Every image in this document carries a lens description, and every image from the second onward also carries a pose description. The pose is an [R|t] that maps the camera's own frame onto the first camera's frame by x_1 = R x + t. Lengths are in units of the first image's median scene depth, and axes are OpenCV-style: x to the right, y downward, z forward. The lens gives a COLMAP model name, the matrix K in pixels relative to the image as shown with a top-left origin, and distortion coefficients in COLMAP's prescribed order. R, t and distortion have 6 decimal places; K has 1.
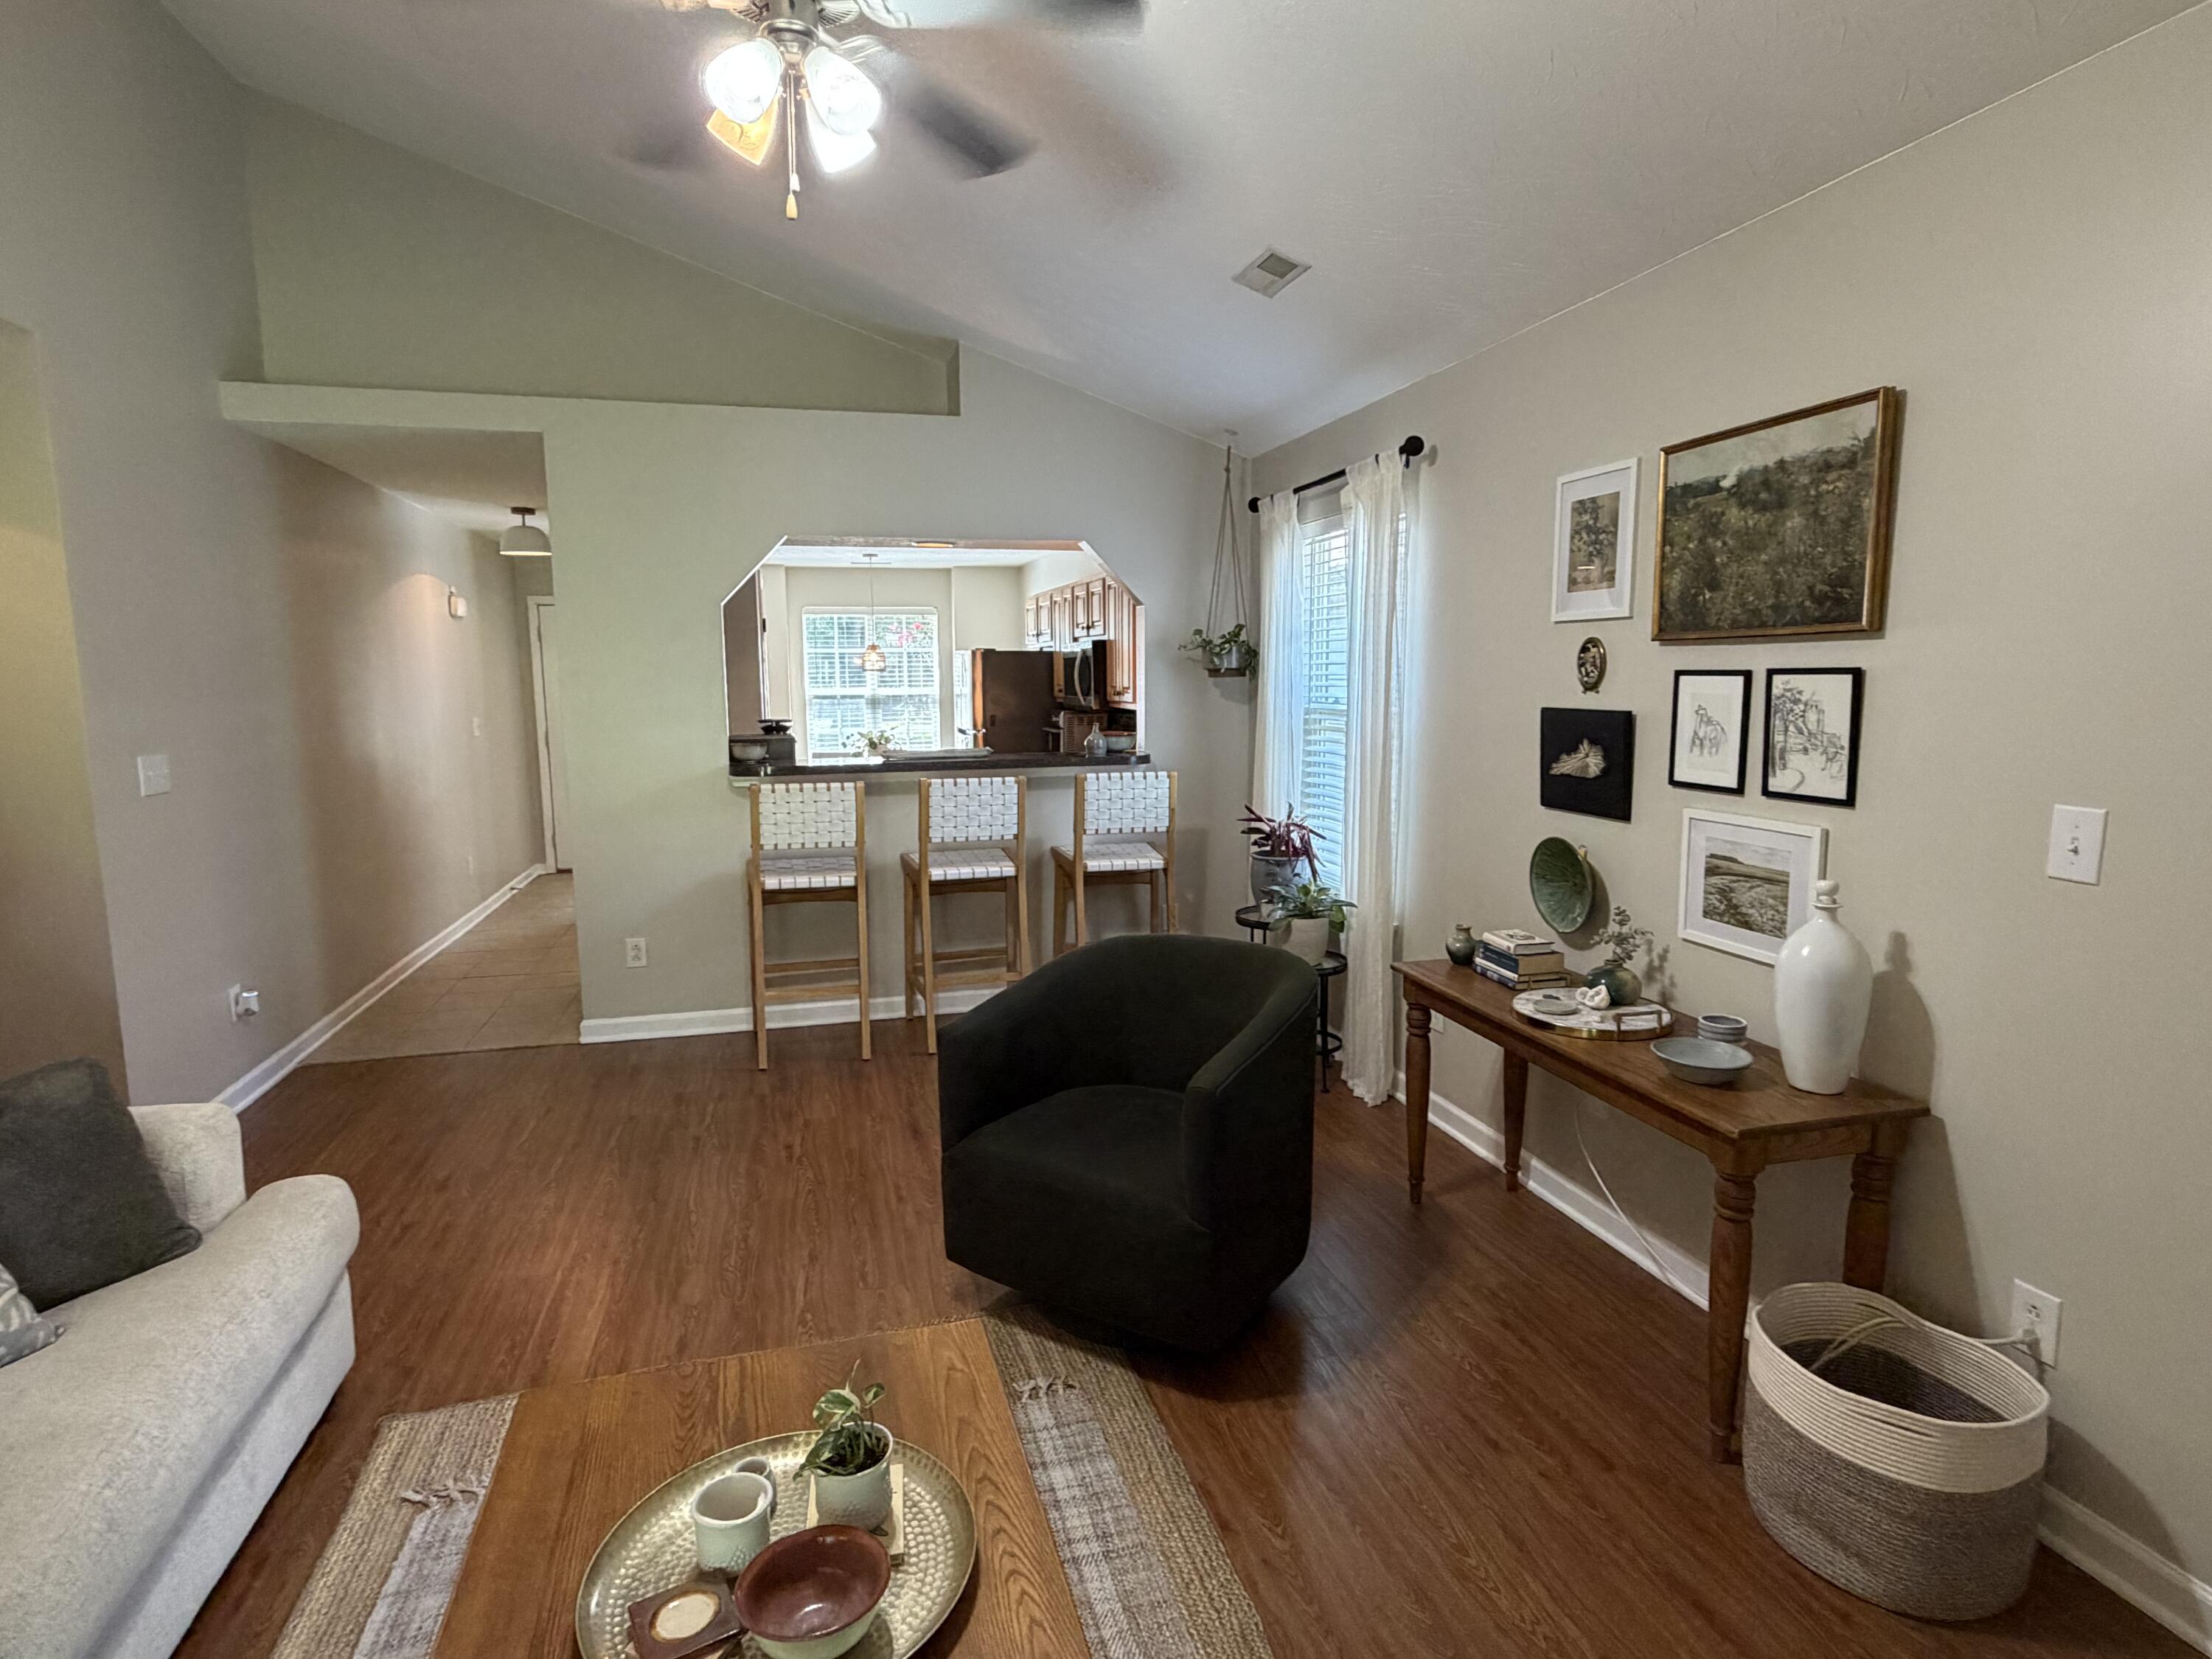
lens RADIAL K [[1157.0, 0, 1106.0], [0, 1157.0, 829.5], [0, 0, 1]] dist [0.001077, -0.000798]
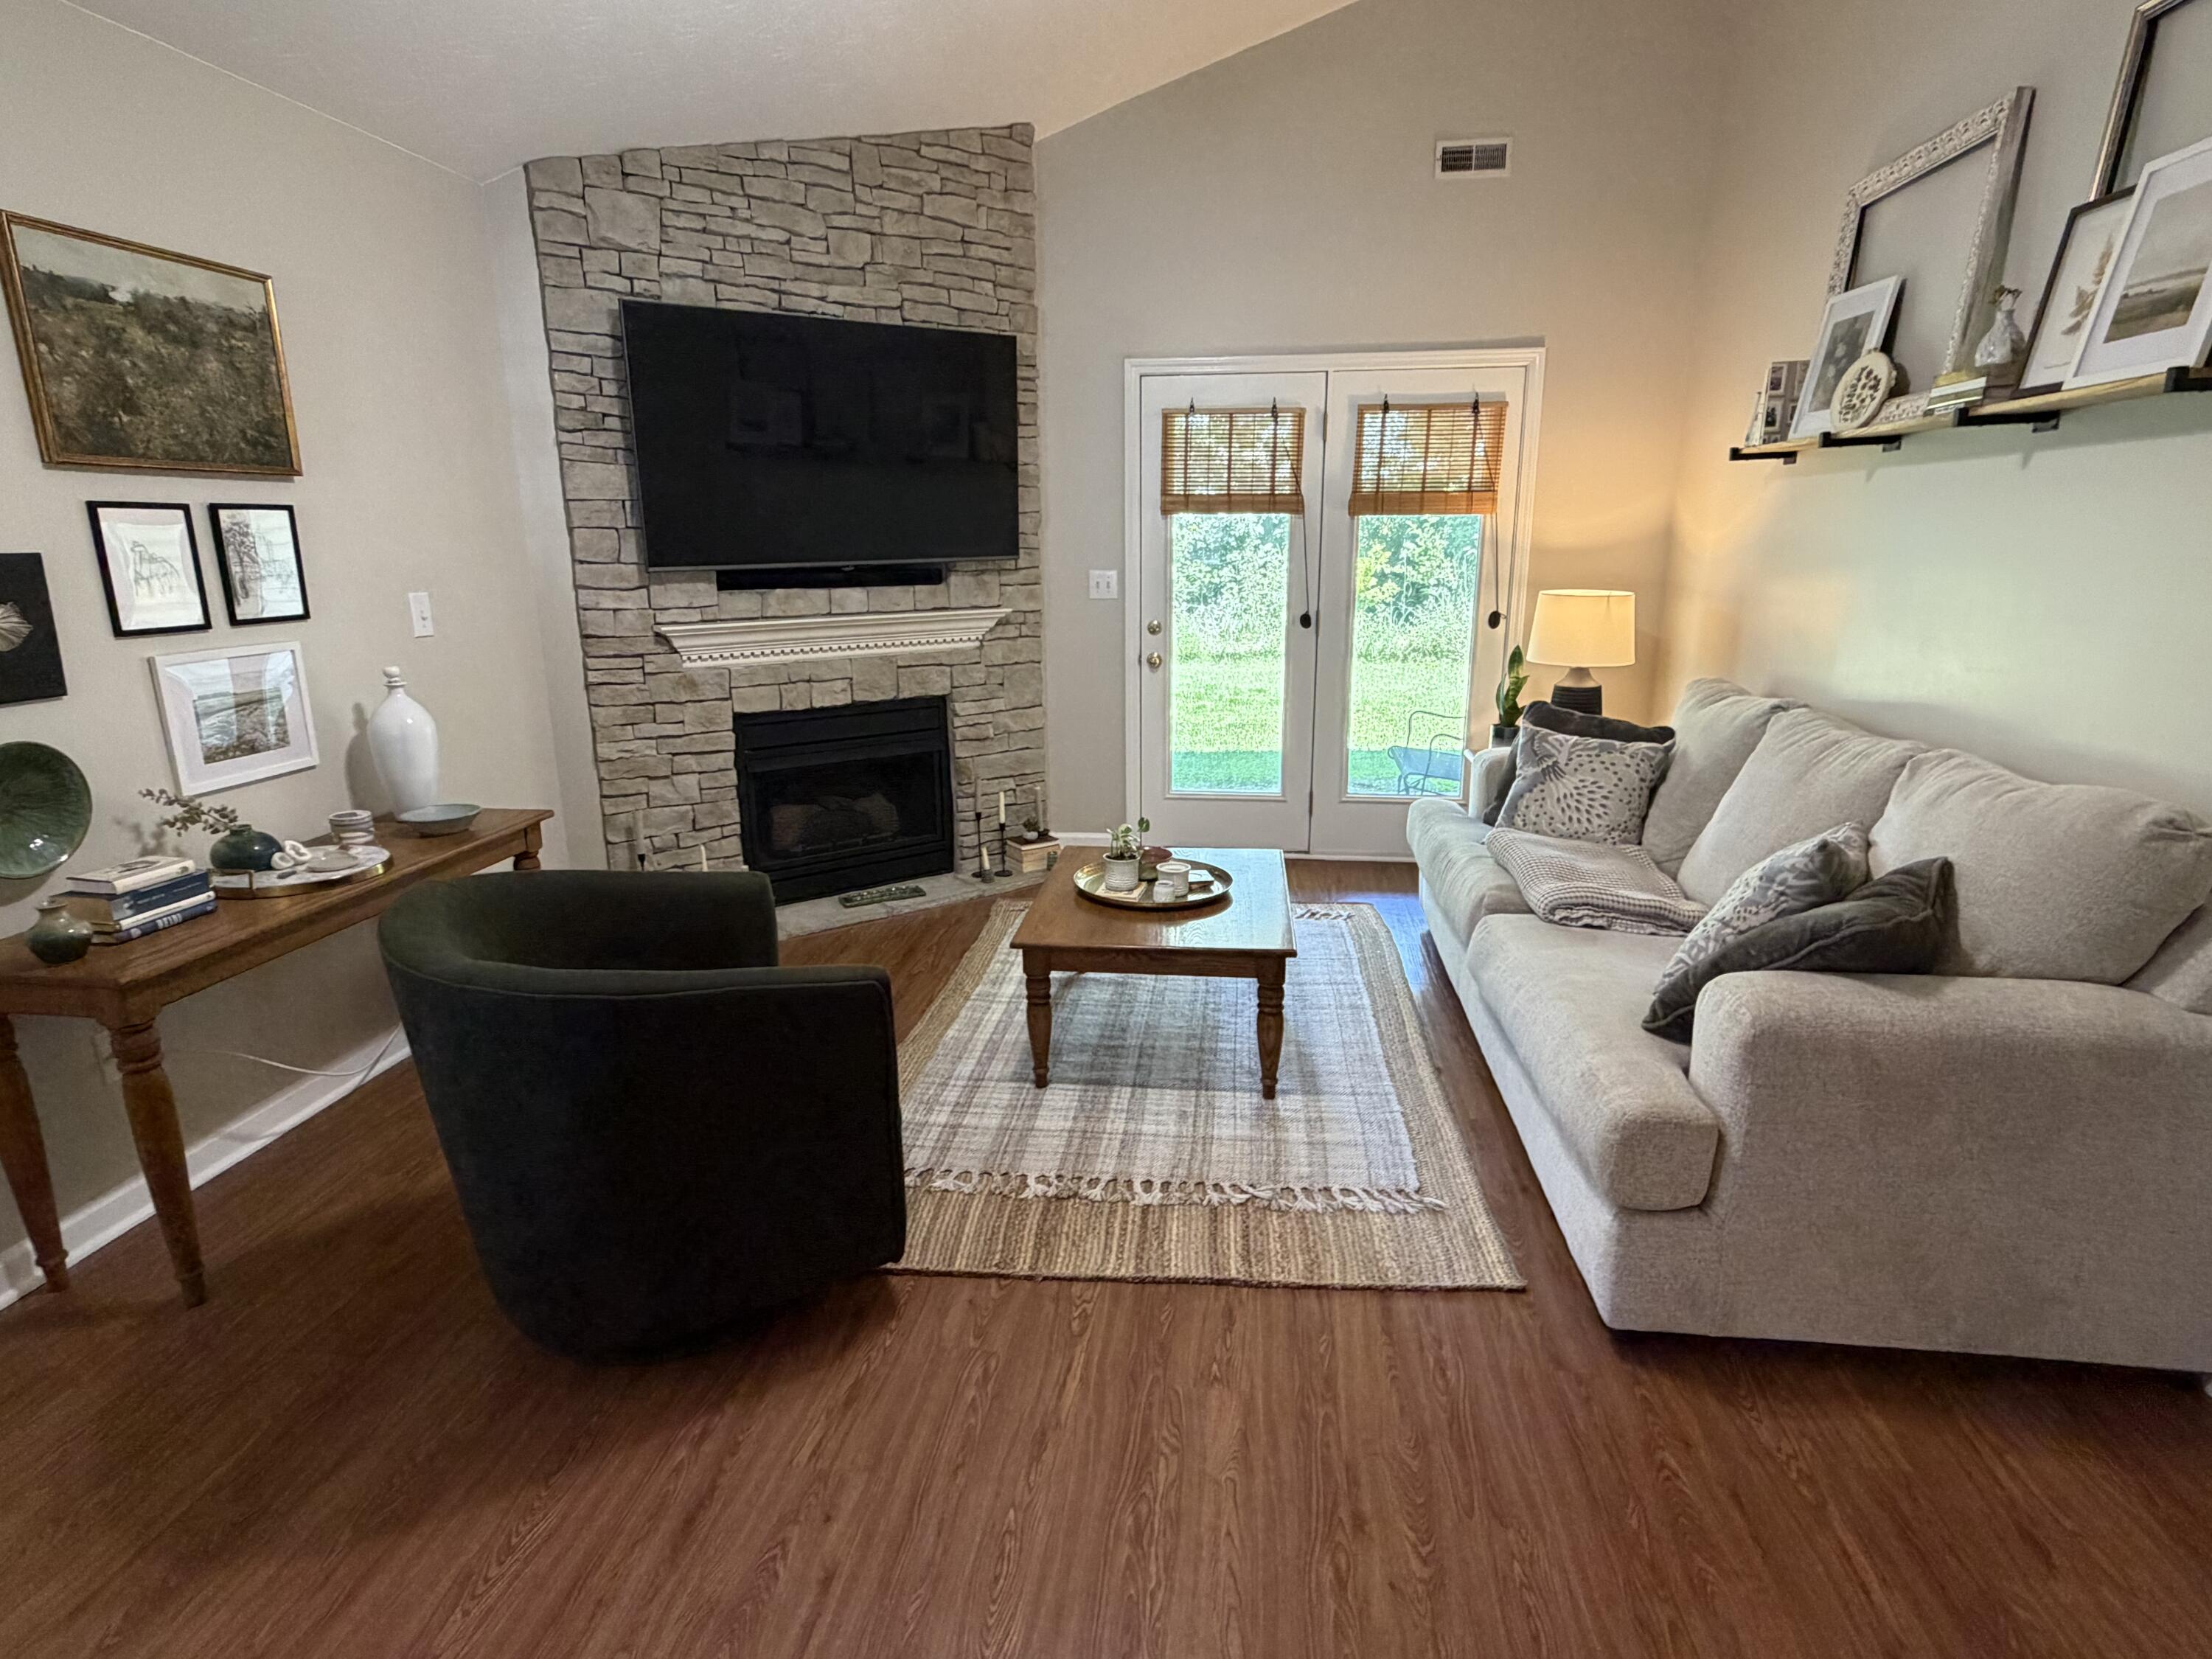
lens RADIAL K [[1157.0, 0, 1106.0], [0, 1157.0, 829.5], [0, 0, 1]] dist [0.001077, -0.000798]
pose [[-0.924169, -0.077964, 0.373942, -0.596140], [0.068101, 0.929637, 0.362128, -0.188280], [-0.375863, 0.360134, -0.853833, 1.693979]]
